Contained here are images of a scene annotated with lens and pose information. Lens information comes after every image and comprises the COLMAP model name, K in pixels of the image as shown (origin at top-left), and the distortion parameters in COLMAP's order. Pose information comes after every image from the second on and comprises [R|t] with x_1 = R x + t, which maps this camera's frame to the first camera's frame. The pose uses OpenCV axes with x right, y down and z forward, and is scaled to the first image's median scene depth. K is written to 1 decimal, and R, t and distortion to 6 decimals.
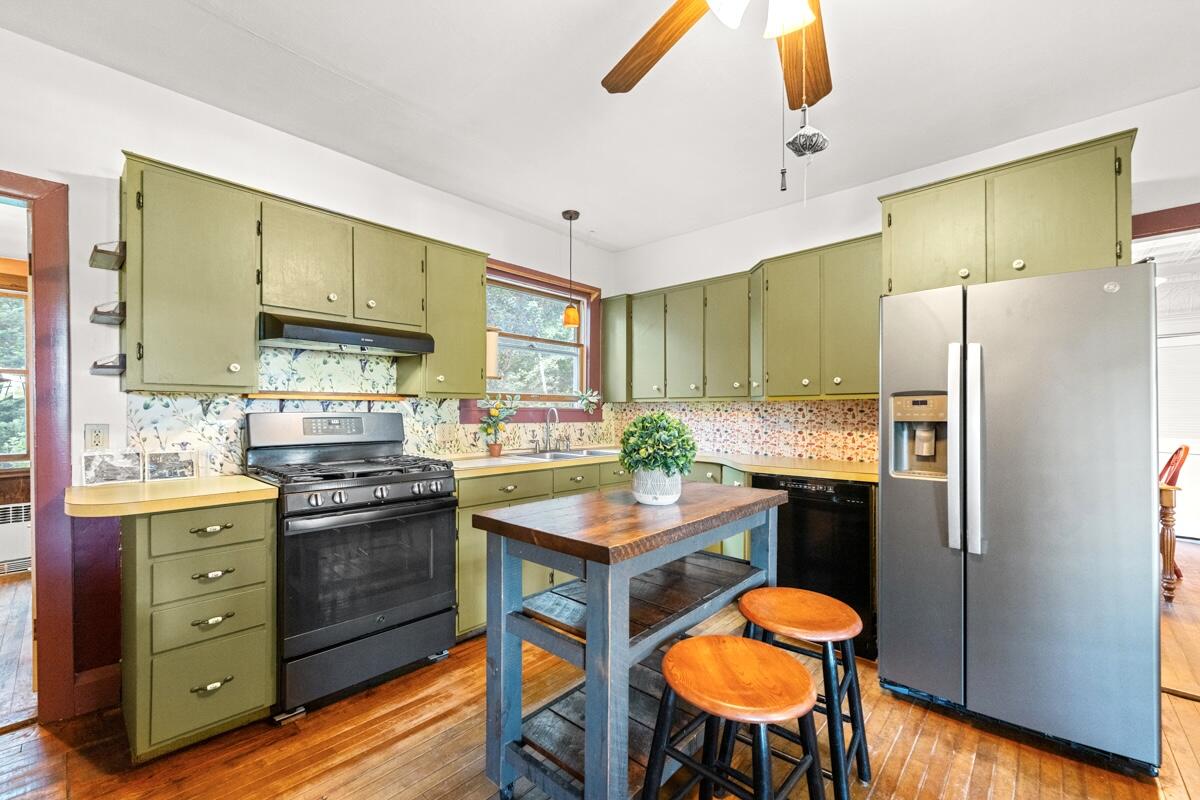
lens RADIAL K [[488.5, 0, 597.3], [0, 488.5, 411.8], [0, 0, 1]] dist [-0.001524, -0.000342]
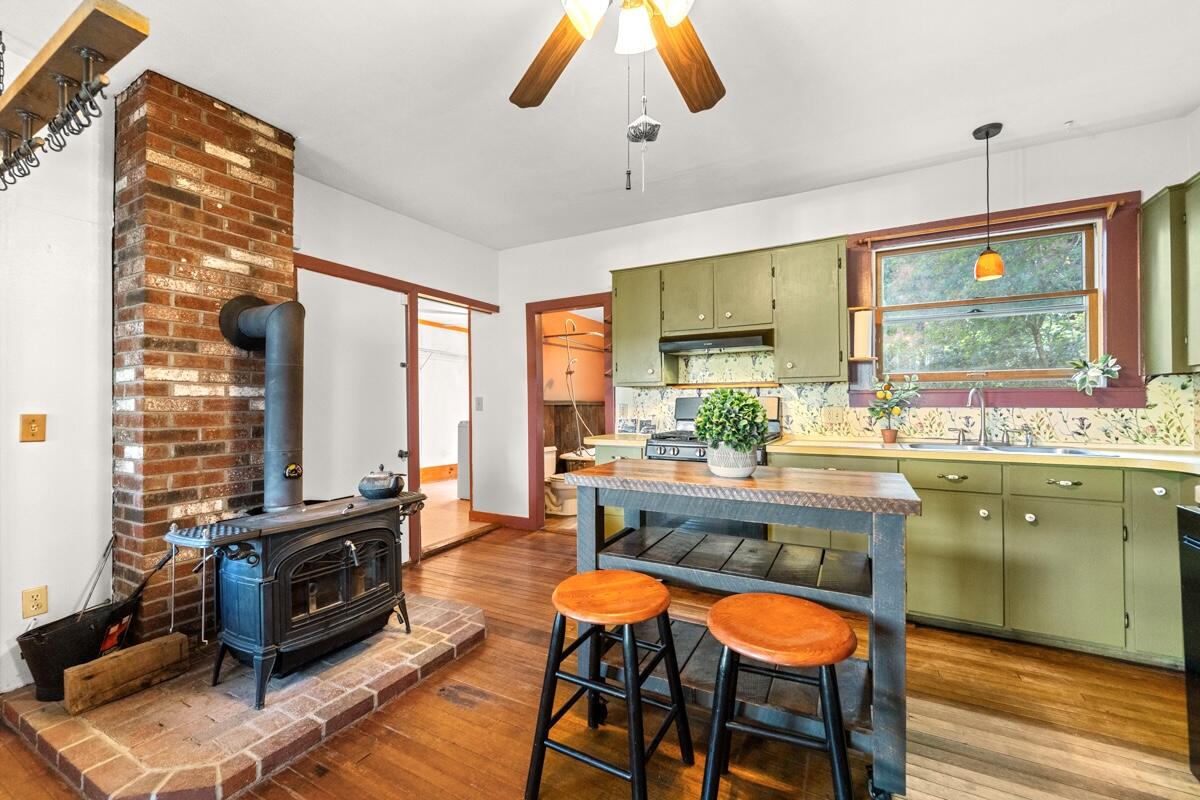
lens RADIAL K [[487.2, 0, 600.0], [0, 487.2, 400.0], [0, 0, 1]] dist [-0.001657, -0.000239]
pose [[0.241377, -0.011609, -0.970362, 0.758965], [0.004269, 0.999931, -0.010901, 0.025091], [0.970422, -0.001512, 0.241410, 0.343913]]
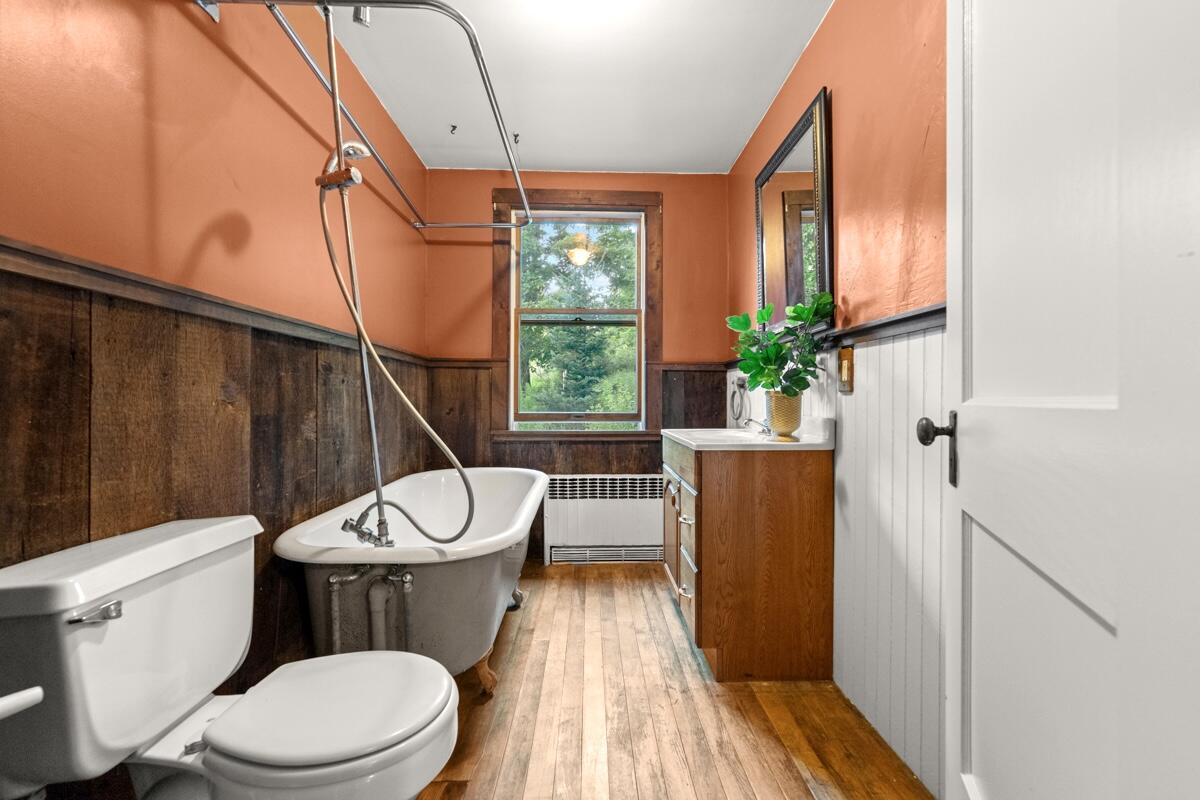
lens RADIAL K [[487.4, 0, 600.0], [0, 487.4, 400.0], [0, 0, 1]] dist [-0.000086, -0.000243]
pose [[0.691043, 0.002151, -0.722811, -0.972078], [-0.009545, 0.999936, -0.006149, 0.107775], [0.722751, 0.011148, 0.691019, 0.614117]]
